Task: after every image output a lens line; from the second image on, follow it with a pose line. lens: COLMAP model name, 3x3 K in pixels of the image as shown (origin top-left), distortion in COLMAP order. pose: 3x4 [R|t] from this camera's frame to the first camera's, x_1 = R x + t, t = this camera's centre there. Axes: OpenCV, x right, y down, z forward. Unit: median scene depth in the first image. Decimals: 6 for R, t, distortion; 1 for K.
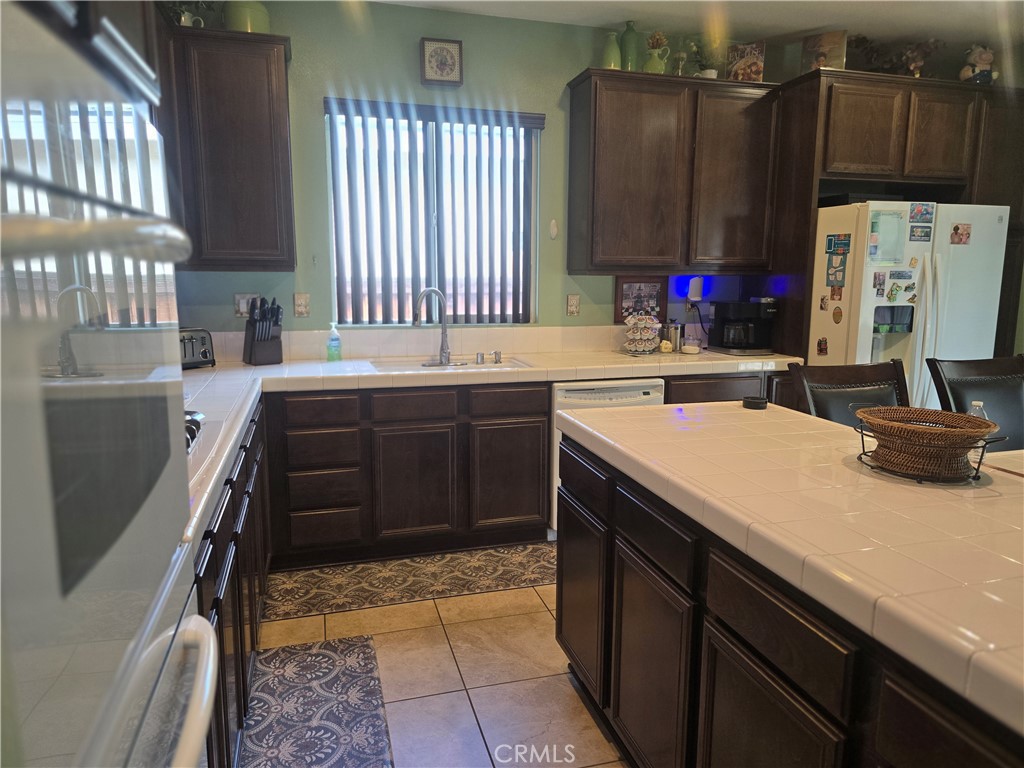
lens RADIAL K [[708.1, 0, 512.0], [0, 708.1, 384.0], [0, 0, 1]] dist [0.044169, -0.001897]
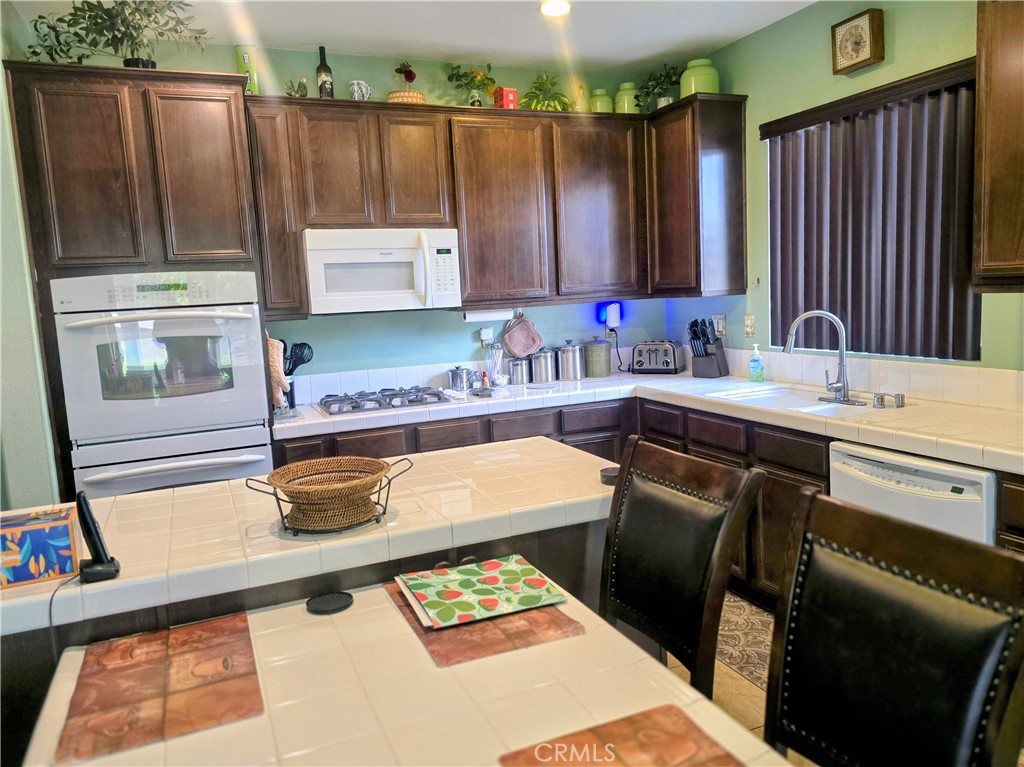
lens RADIAL K [[708.1, 0, 512.0], [0, 708.1, 383.5], [0, 0, 1]] dist [0.044169, -0.001897]
pose [[0.122593, 0.114567, -0.985822, 0.727578], [-0.101089, 0.989590, 0.102433, -0.100075], [0.987295, 0.087098, 0.132898, 0.522585]]
